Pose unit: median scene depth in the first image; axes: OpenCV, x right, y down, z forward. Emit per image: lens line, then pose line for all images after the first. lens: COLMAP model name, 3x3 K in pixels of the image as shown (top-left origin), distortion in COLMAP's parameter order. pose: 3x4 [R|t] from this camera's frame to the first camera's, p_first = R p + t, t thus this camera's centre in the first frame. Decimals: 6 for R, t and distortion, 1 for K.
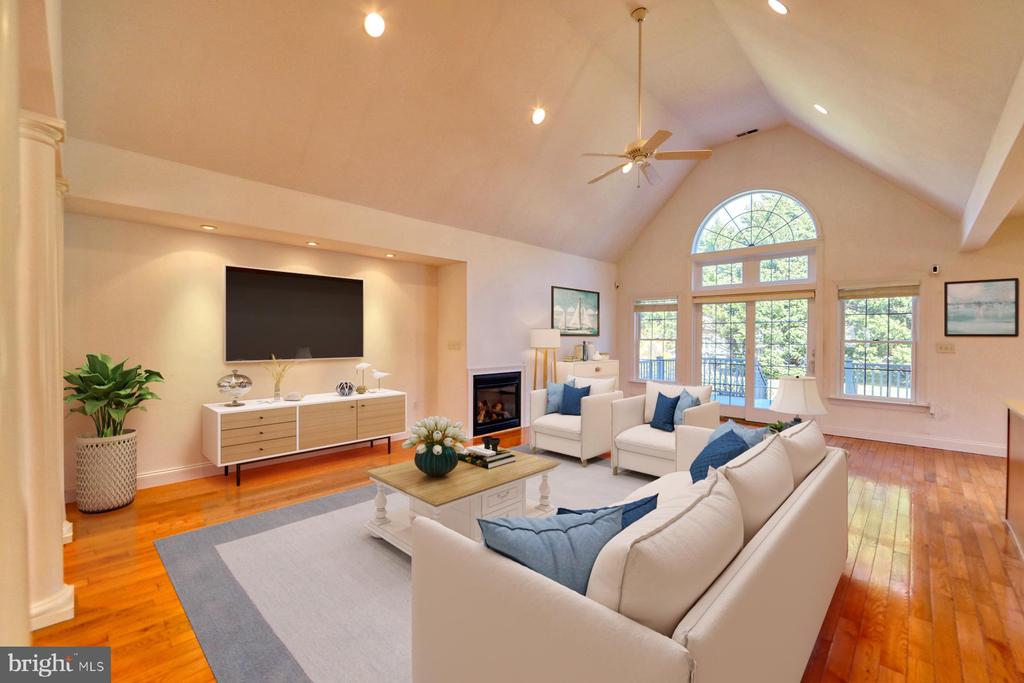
lens RADIAL K [[433.7, 0, 514.7], [0, 433.7, 340.6], [0, 0, 1]] dist [-0.000791, 0.000040]
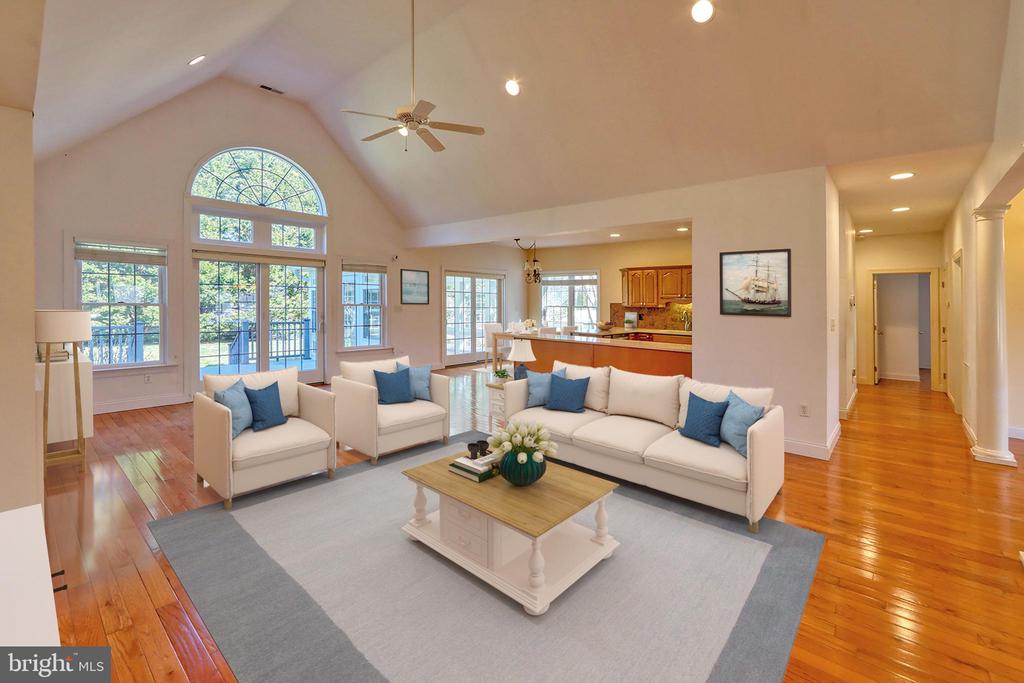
lens RADIAL K [[433.7, 0, 514.7], [0, 433.7, 340.6], [0, 0, 1]] dist [-0.000791, 0.000040]
pose [[-0.037360, -0.091501, 0.995104, -0.407615], [-0.013529, 0.995754, 0.091052, -0.017741], [-0.999210, -0.010061, -0.038440, 0.446303]]
